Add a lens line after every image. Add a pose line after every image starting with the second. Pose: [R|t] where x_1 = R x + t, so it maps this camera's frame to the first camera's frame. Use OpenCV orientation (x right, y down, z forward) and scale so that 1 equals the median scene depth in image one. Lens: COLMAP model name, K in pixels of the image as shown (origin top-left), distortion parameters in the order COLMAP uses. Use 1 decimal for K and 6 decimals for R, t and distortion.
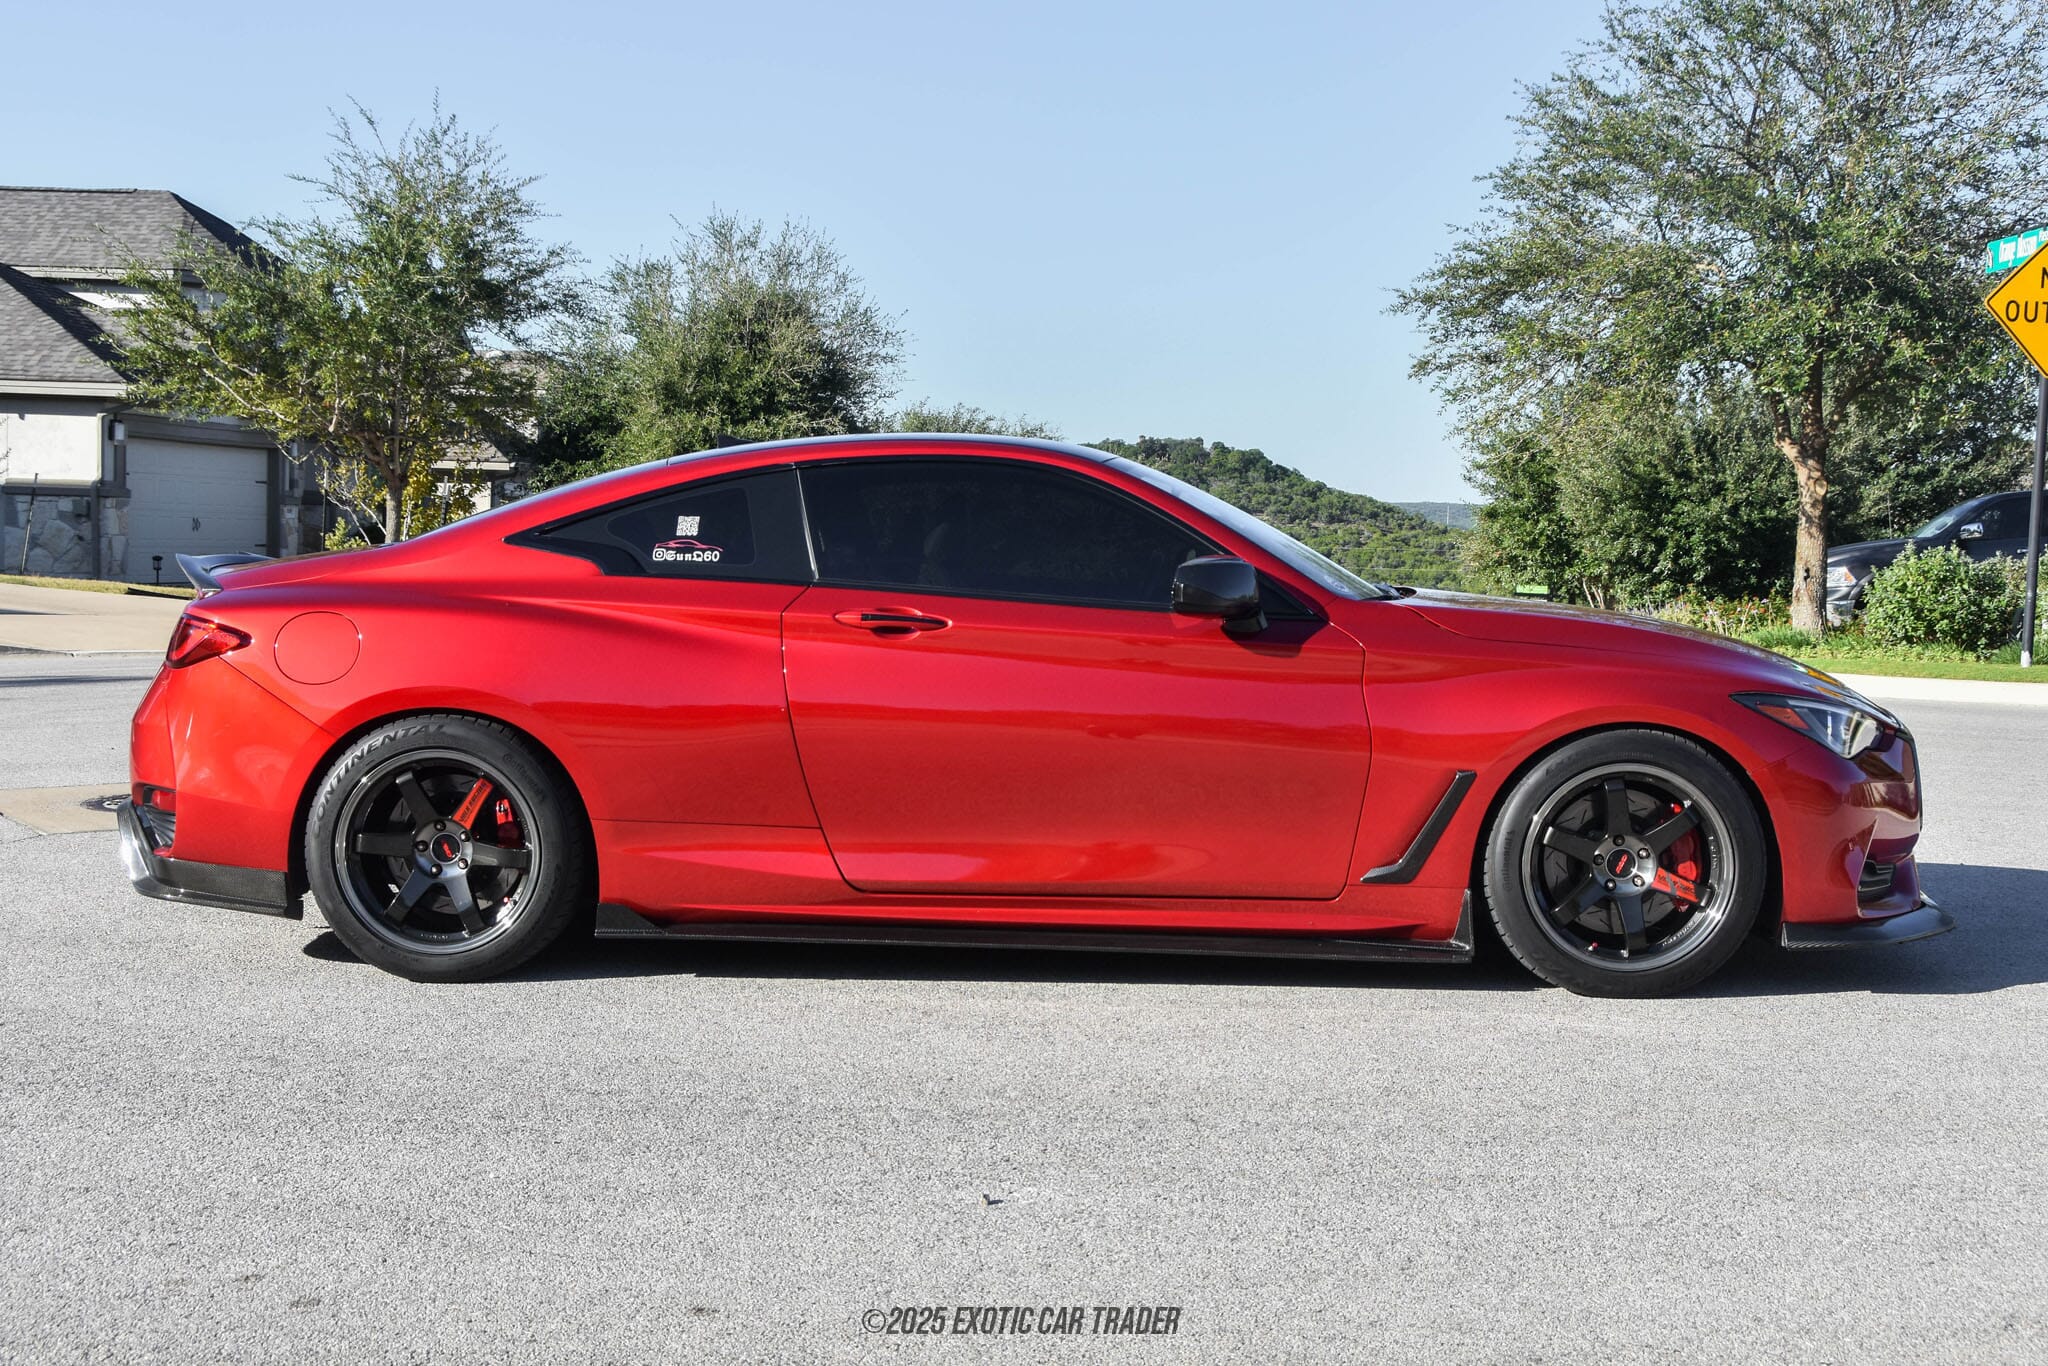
lens RADIAL K [[2333.3, 0, 1023.4], [0, 2333.3, 685.3], [0, 0, 1]] dist [-0.003351, 0.000000]
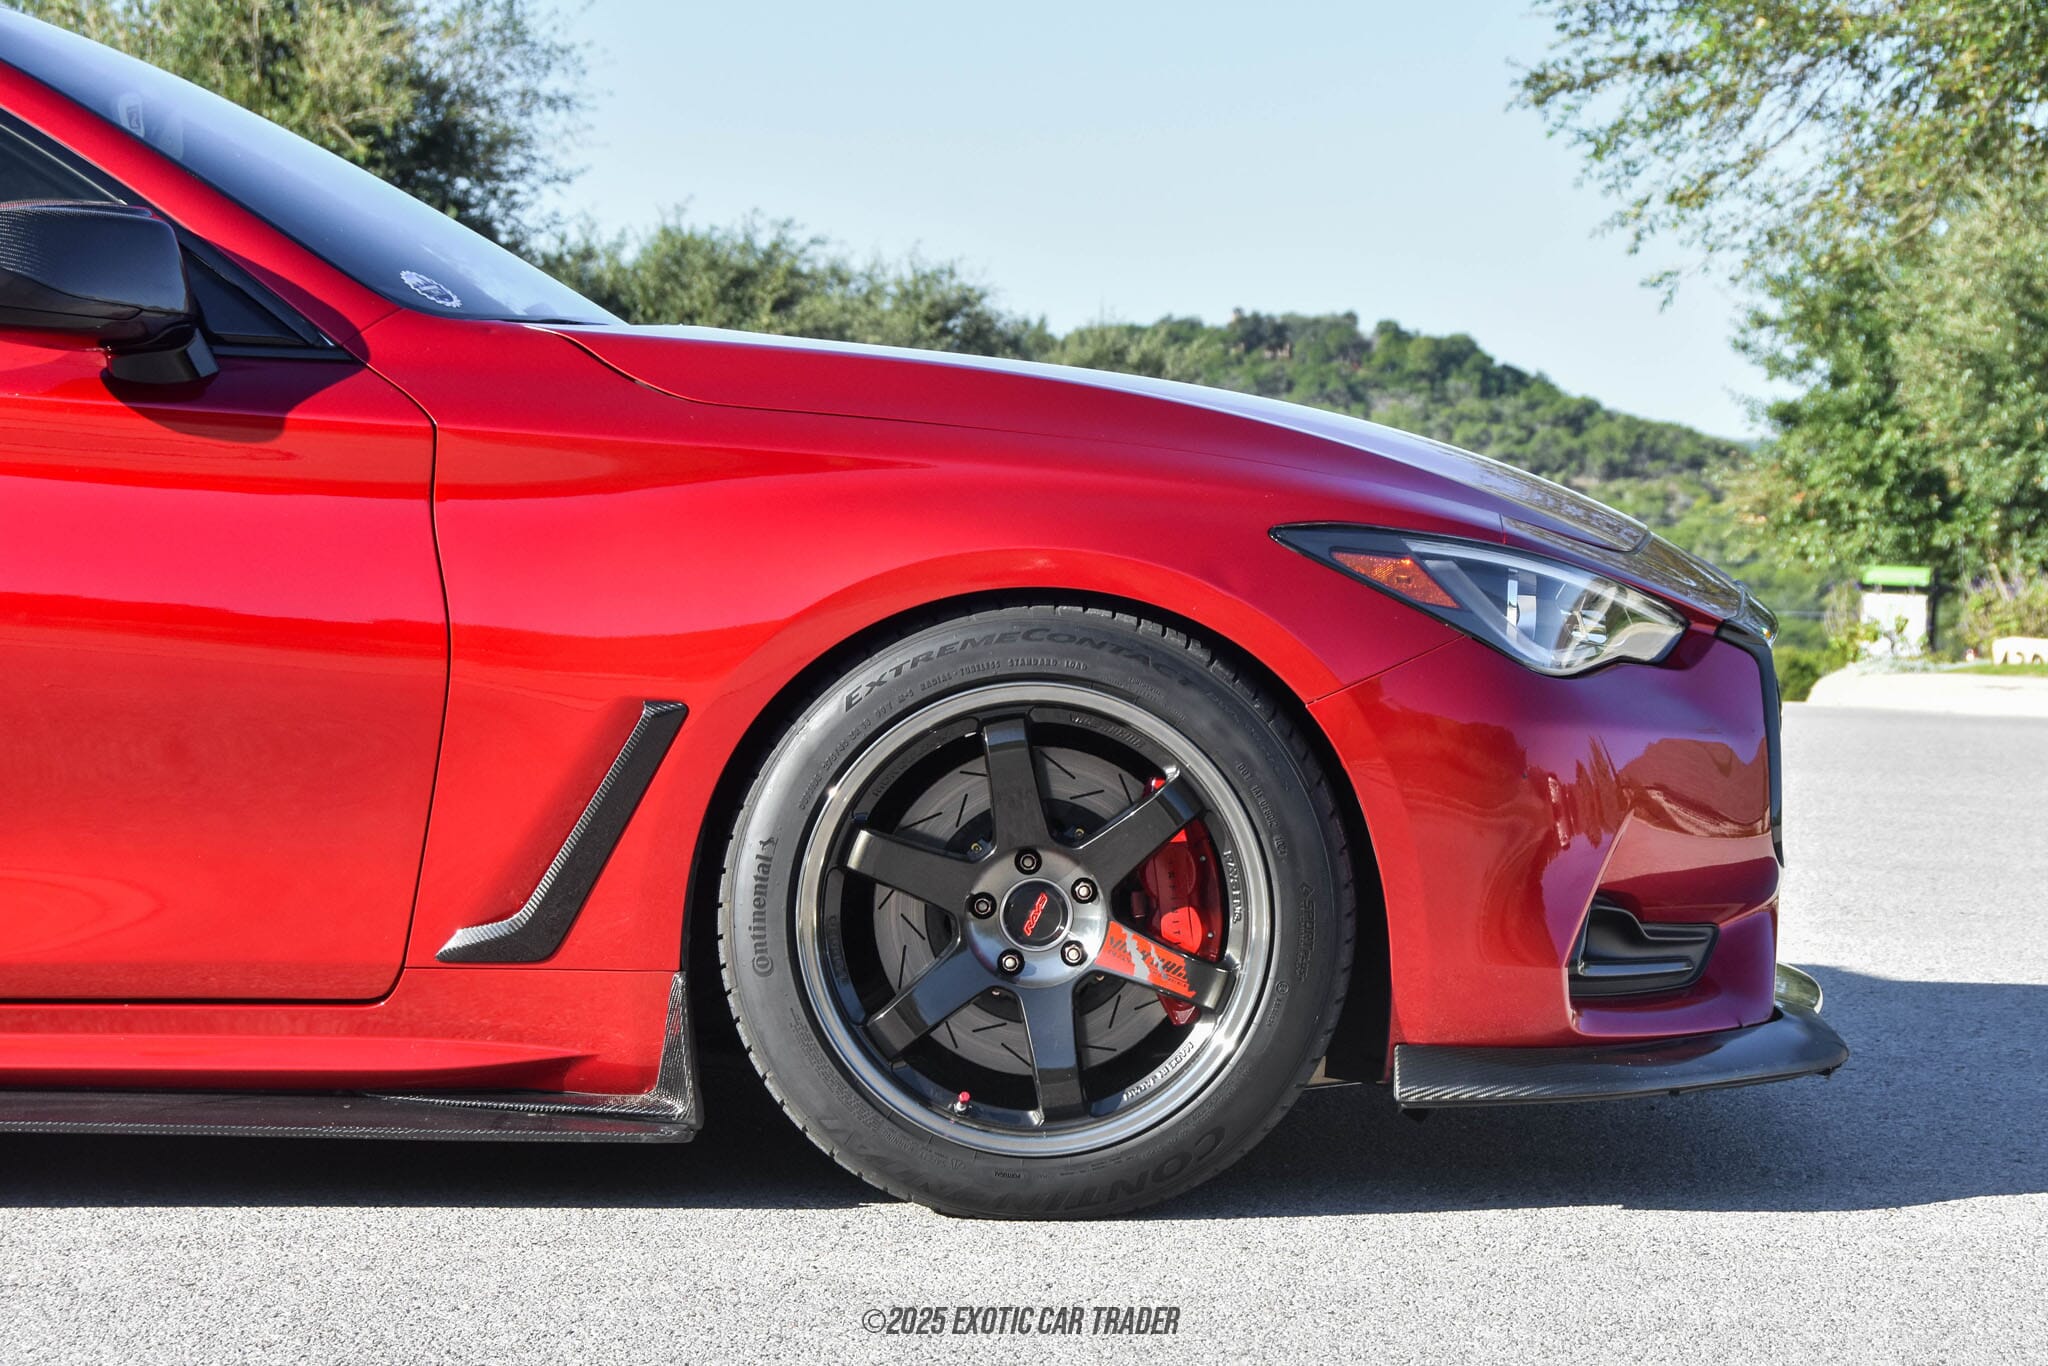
lens RADIAL K [[4660.3, 0, 1024.2], [0, 4660.3, 686.0], [0, 0, 1]] dist [0.508175, 0.000000]
pose [[0.999606, -0.001905, 0.028019, 0.228584], [0.002449, 0.999809, -0.019399, 0.050203], [-0.027976, 0.019460, 0.999419, 0.115397]]
